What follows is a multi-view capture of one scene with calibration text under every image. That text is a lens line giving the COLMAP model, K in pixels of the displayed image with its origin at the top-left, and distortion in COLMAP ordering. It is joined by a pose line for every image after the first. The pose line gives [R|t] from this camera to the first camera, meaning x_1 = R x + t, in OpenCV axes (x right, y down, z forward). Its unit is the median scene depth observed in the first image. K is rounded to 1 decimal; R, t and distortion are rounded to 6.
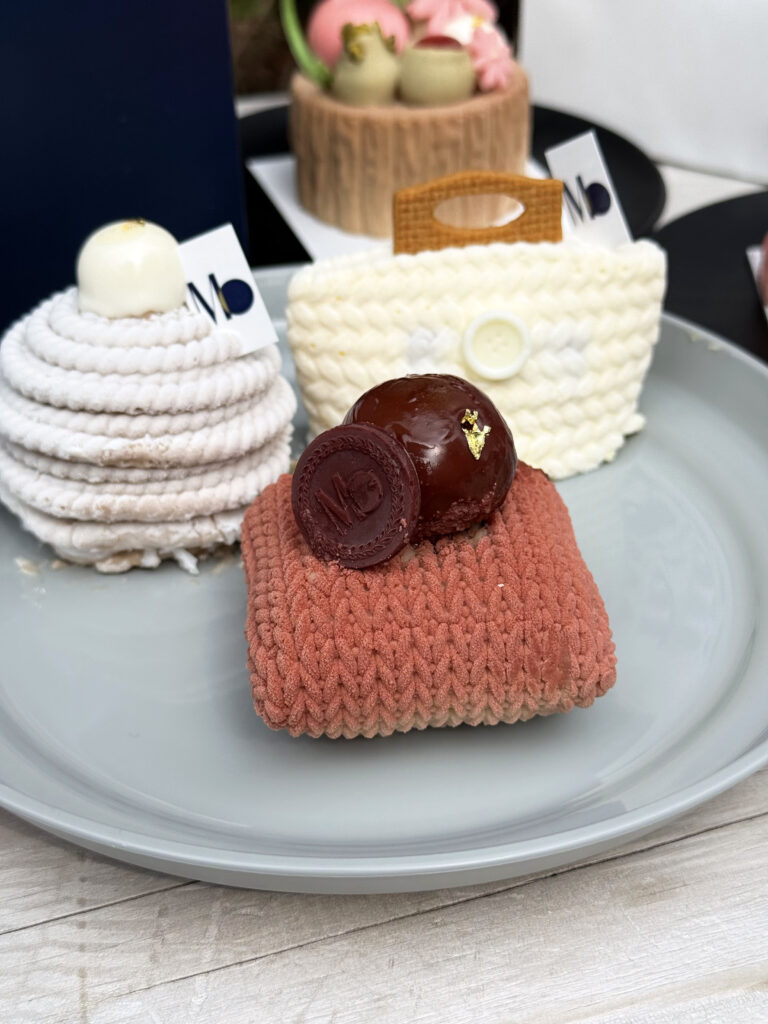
lens RADIAL K [[1596.9, 0, 384.0], [0, 1596.9, 512.0], [0, 0, 1]] dist [0.166131, -0.217891]
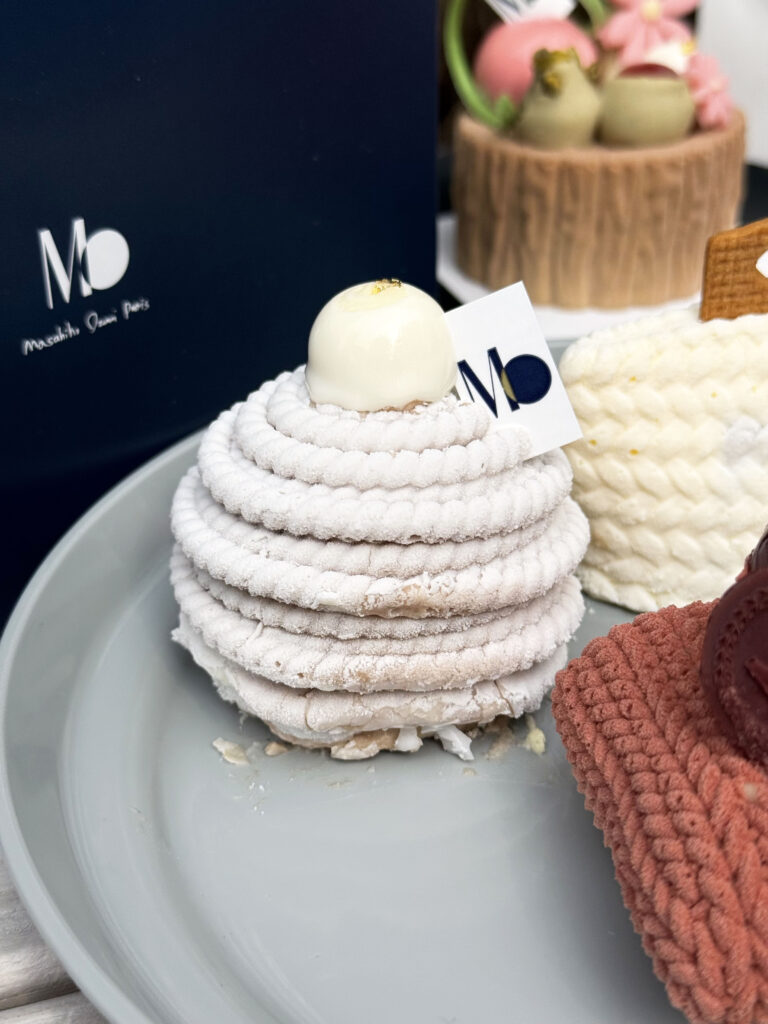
lens RADIAL K [[1596.9, 0, 384.0], [0, 1596.9, 512.0], [0, 0, 1]] dist [0.166131, -0.217891]
pose [[0.999355, -0.019514, 0.030136, -0.179889], [0.021176, 0.998215, -0.055845, -0.034125], [-0.028992, 0.056447, 0.997985, 0.275715]]
